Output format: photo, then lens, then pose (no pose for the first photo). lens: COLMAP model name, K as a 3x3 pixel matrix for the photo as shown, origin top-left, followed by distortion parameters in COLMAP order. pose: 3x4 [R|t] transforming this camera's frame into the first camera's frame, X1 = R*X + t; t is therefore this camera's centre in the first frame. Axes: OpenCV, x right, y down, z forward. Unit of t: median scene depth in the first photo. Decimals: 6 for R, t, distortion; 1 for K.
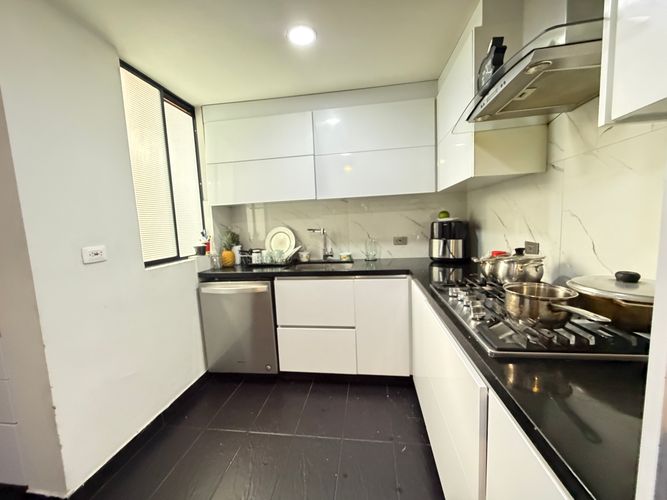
lens RADIAL K [[267.1, 0, 333.5], [0, 267.1, 250.0], [0, 0, 1]] dist [-0.001158, -0.000146]
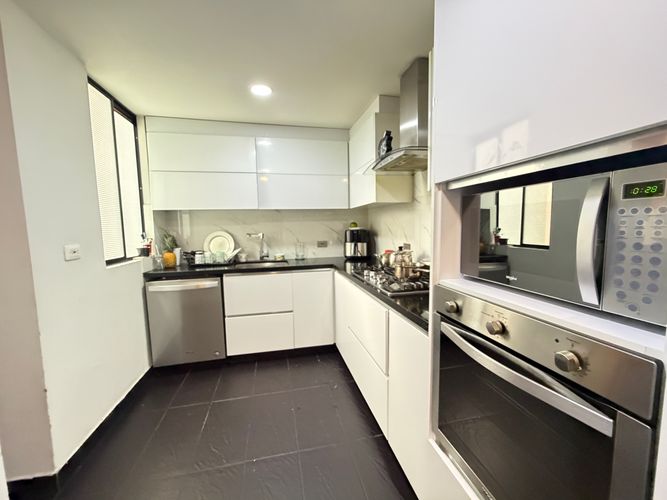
lens RADIAL K [[267.1, 0, 333.5], [0, 267.1, 250.0], [0, 0, 1]] dist [-0.001158, -0.000146]
pose [[0.935164, -0.003932, 0.354192, -0.178575], [0.013662, 0.999595, -0.024977, 0.031207], [-0.353950, 0.028197, 0.934839, -0.256243]]
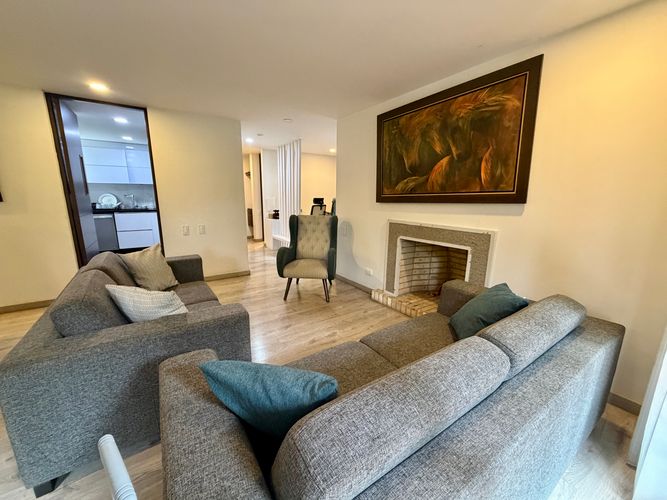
lens RADIAL K [[267.1, 0, 333.5], [0, 267.1, 250.0], [0, 0, 1]] dist [-0.001158, -0.000146]
pose [[0.742585, -0.086163, 0.664187, -0.383639], [0.030275, 0.994995, 0.095229, 0.277422], [-0.669068, -0.050607, 0.741477, -2.376306]]
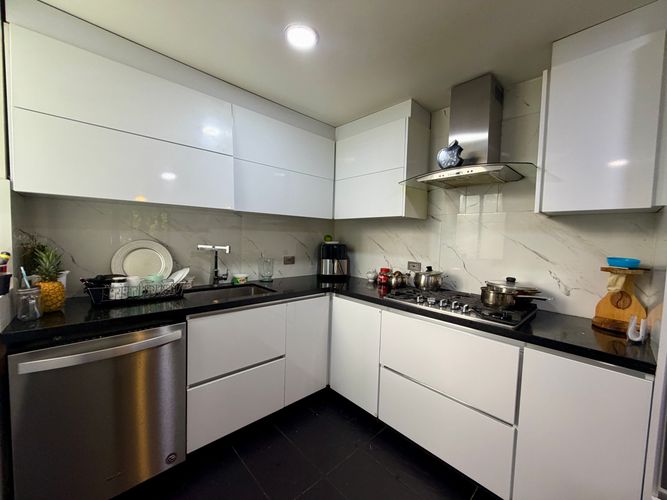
lens RADIAL K [[267.1, 0, 333.5], [0, 267.1, 250.0], [0, 0, 1]] dist [-0.001158, -0.000146]
pose [[0.624970, 0.024232, 0.780272, -0.512736], [0.023895, 0.998456, -0.050146, -0.021922], [-0.780283, 0.049985, 0.623426, 0.262443]]
